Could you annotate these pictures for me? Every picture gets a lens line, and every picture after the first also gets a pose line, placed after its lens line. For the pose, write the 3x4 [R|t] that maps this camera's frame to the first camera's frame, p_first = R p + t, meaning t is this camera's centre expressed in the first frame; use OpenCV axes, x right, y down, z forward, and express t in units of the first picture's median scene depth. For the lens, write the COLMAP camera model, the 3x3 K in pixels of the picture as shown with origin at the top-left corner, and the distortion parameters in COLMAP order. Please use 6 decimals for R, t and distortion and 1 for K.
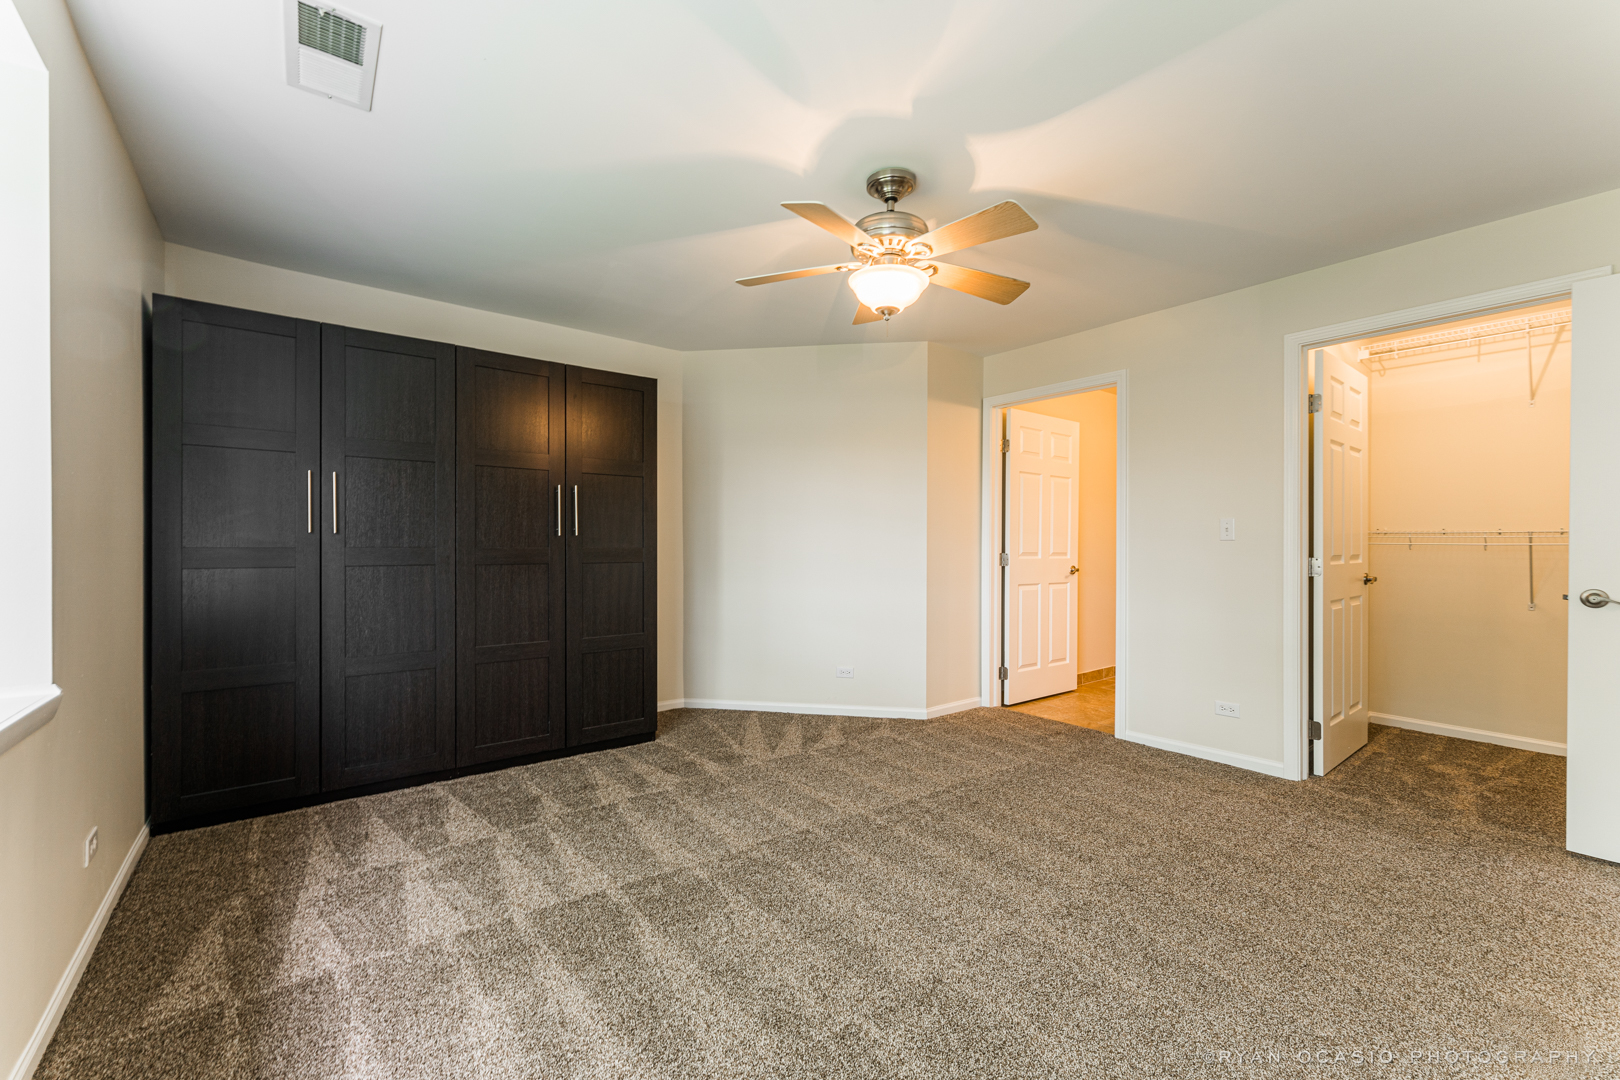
lens RADIAL K [[666.0, 0, 808.5], [0, 666.0, 545.6], [0, 0, 1]] dist [0.000046, 0.000145]
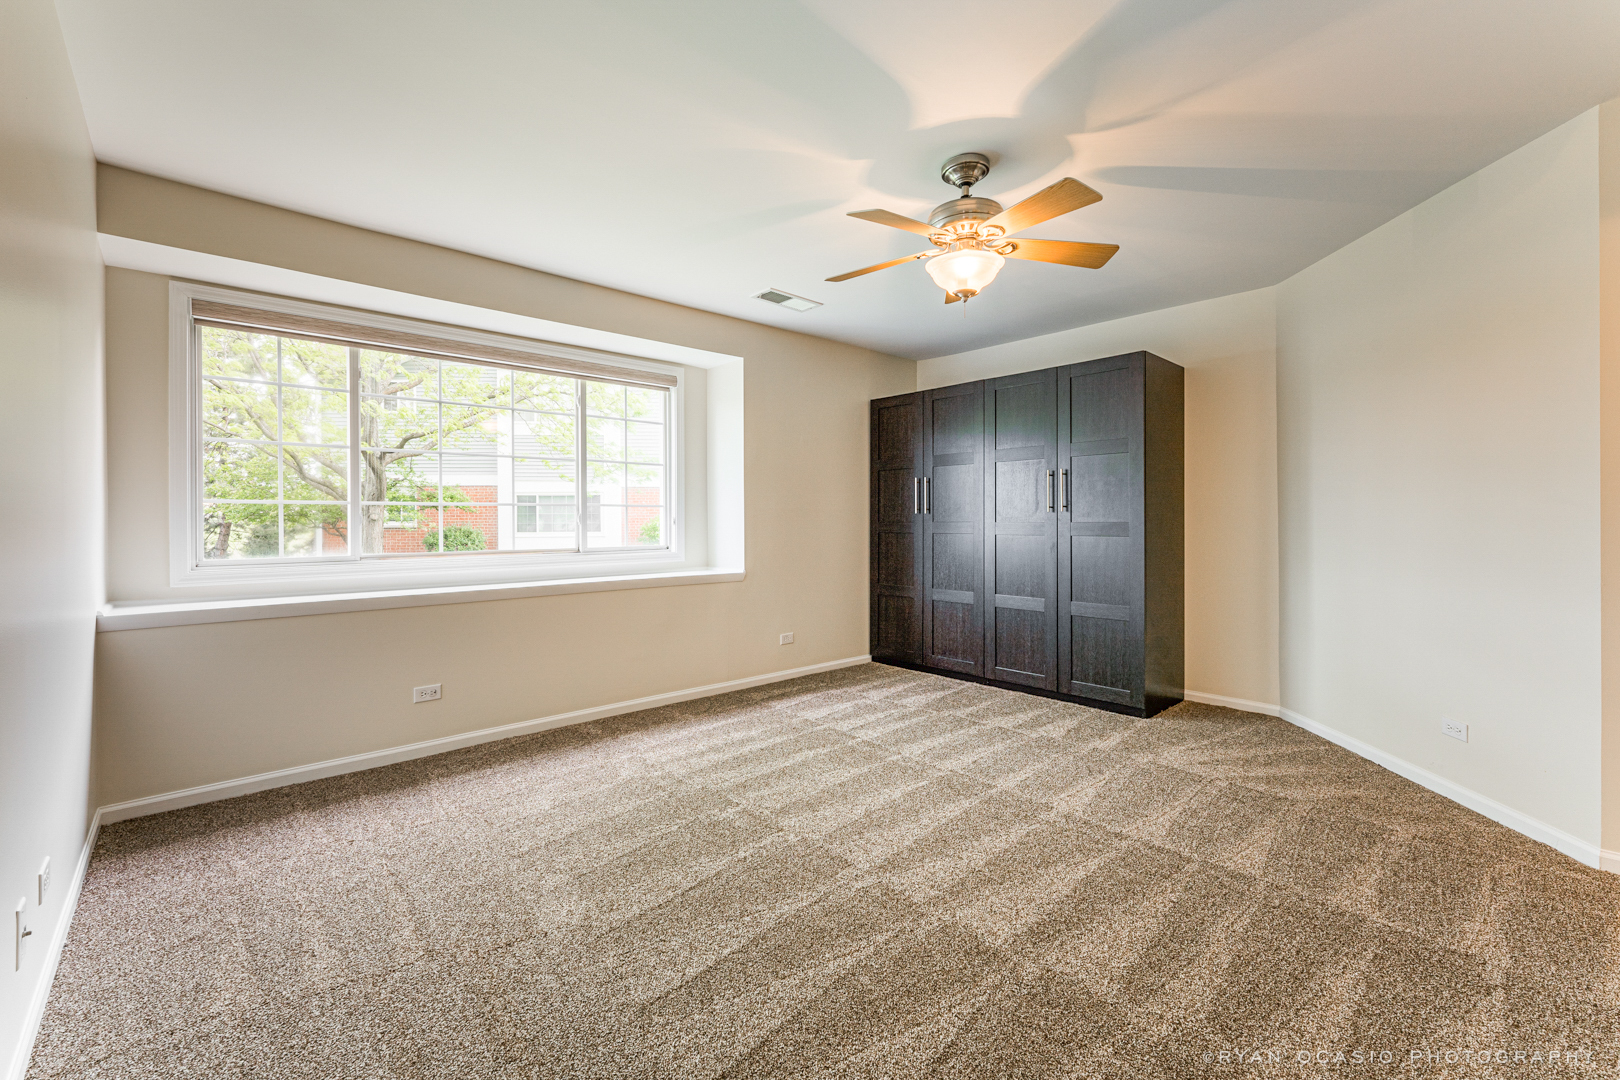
lens RADIAL K [[666.7, 0, 812.1], [0, 666.7, 520.5], [0, 0, 1]] dist [-0.000254, -0.000056]
pose [[0.084301, -0.000248, -0.996440, 0.964692], [0.000505, 1.000000, -0.000206, -0.004831], [0.996440, -0.000486, 0.084301, 0.563203]]
